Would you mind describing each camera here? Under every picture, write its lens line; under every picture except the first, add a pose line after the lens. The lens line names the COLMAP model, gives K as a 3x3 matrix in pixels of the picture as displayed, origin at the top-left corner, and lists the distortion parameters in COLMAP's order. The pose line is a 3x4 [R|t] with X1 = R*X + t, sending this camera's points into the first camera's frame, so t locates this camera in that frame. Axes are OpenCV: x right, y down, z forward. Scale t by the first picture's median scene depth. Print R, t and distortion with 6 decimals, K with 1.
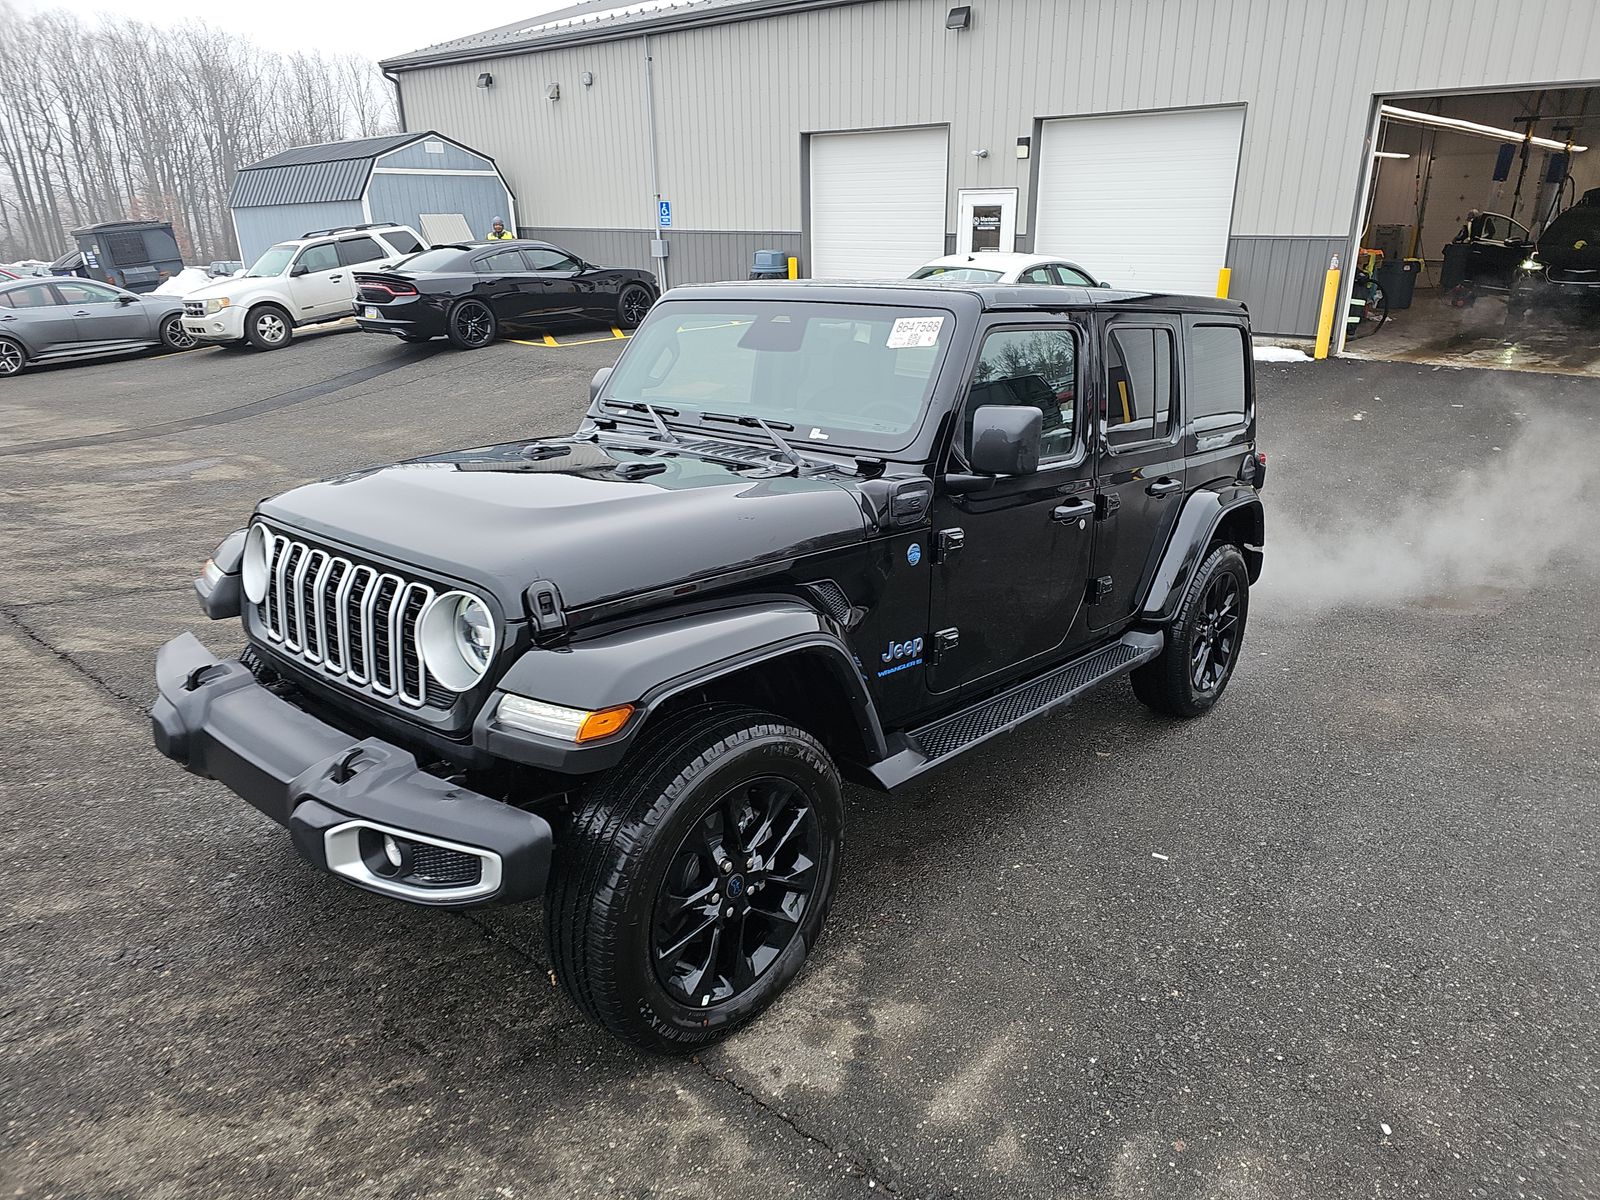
lens RADIAL K [[1074.2, 0, 815.9], [0, 1074.2, 597.2], [0, 0, 1]] dist [0.064068, -0.044970]
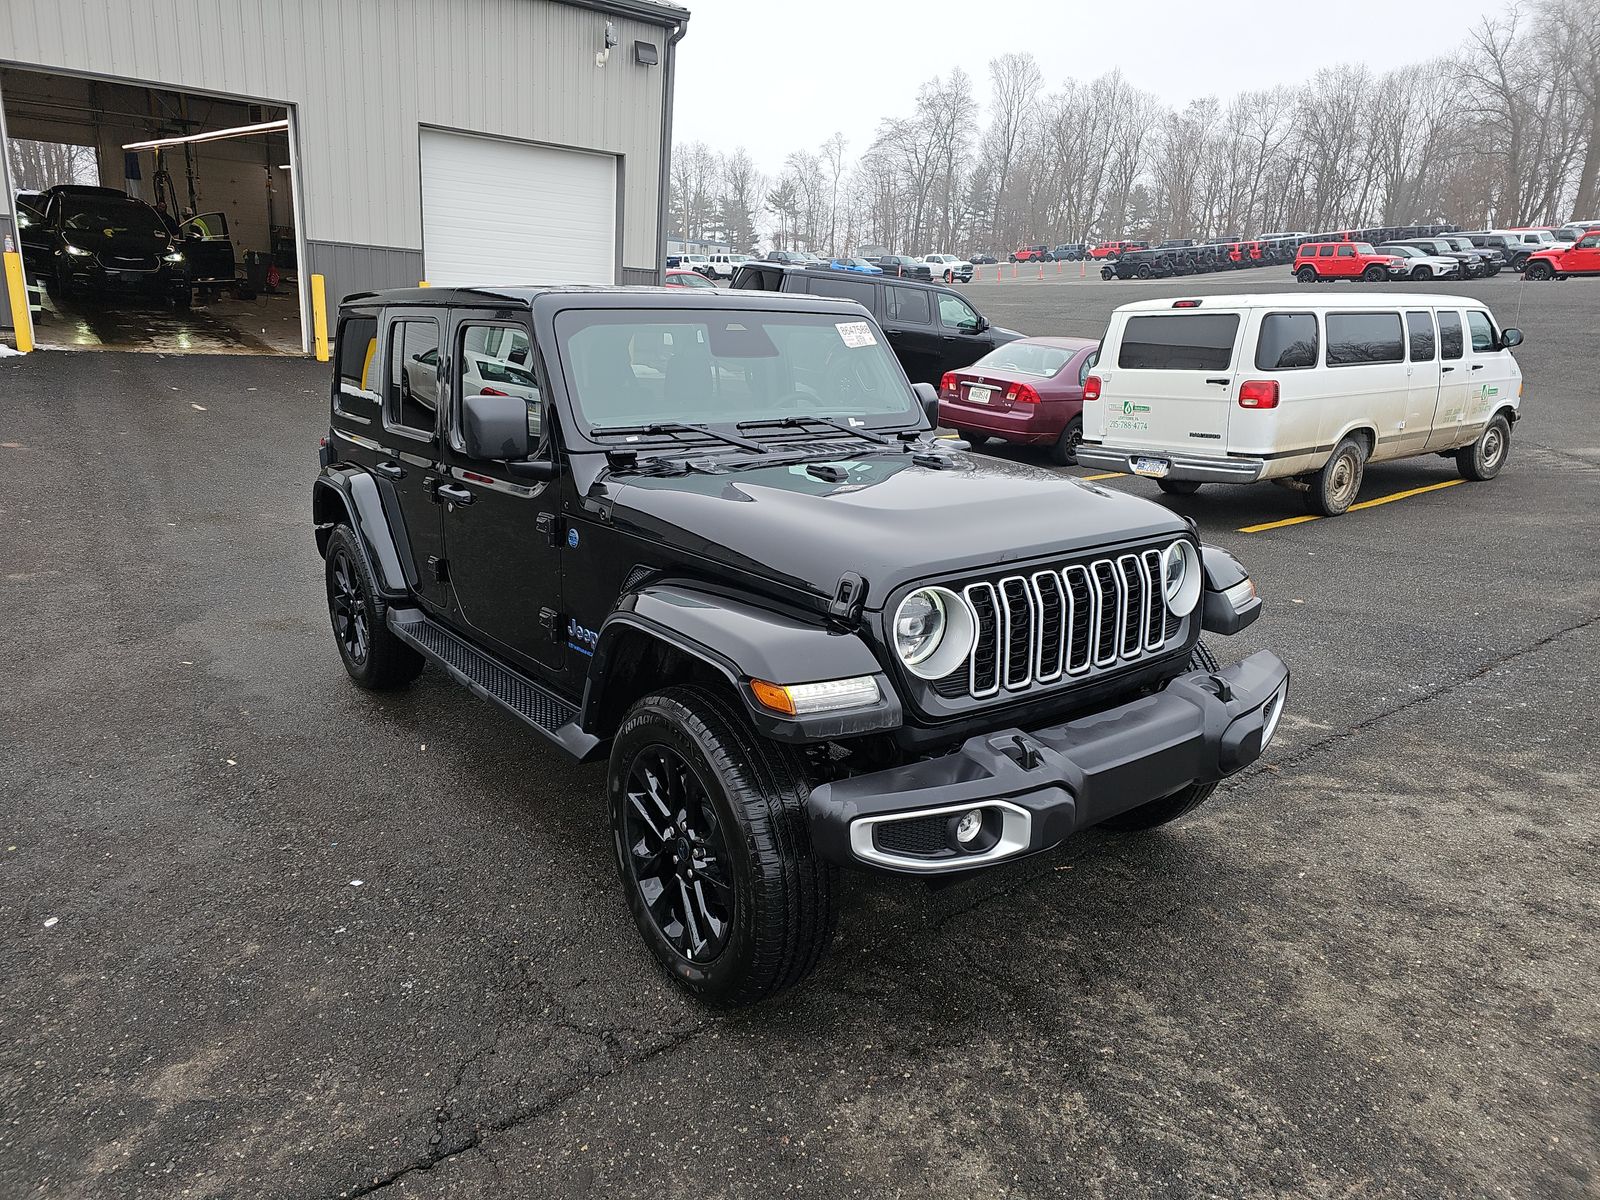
lens RADIAL K [[1074.2, 0, 815.9], [0, 1074.2, 597.2], [0, 0, 1]] dist [0.064068, -0.044970]
pose [[0.192130, -0.266627, 0.944455, -0.312025], [0.250294, 0.943871, 0.215545, -0.062203], [-0.948915, 0.194979, 0.248081, 0.205762]]
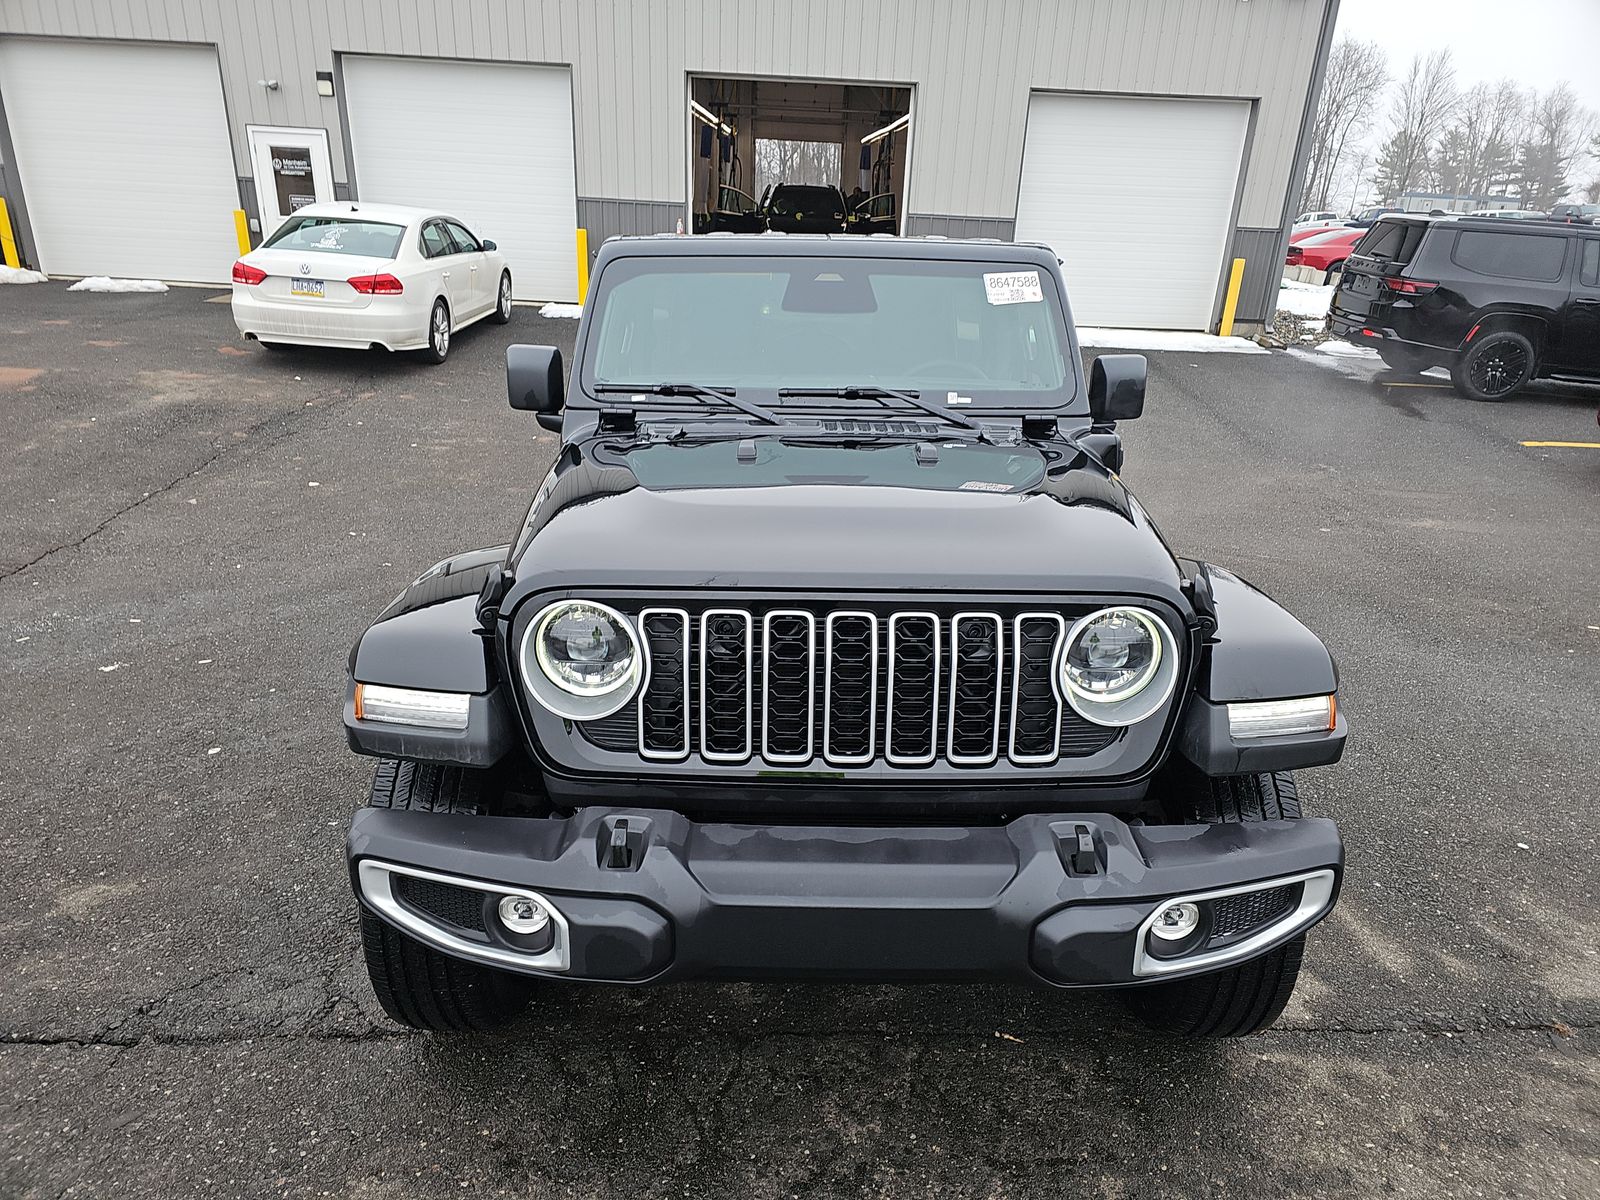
lens RADIAL K [[1078.0, 0, 805.4], [0, 1078.0, 603.9], [0, 0, 1]] dist [0.059561, -0.058399]
pose [[0.742896, -0.204378, 0.637445, -0.194386], [0.179441, 0.978202, 0.104506, -0.025857], [-0.644908, 0.036747, 0.763376, 0.096599]]
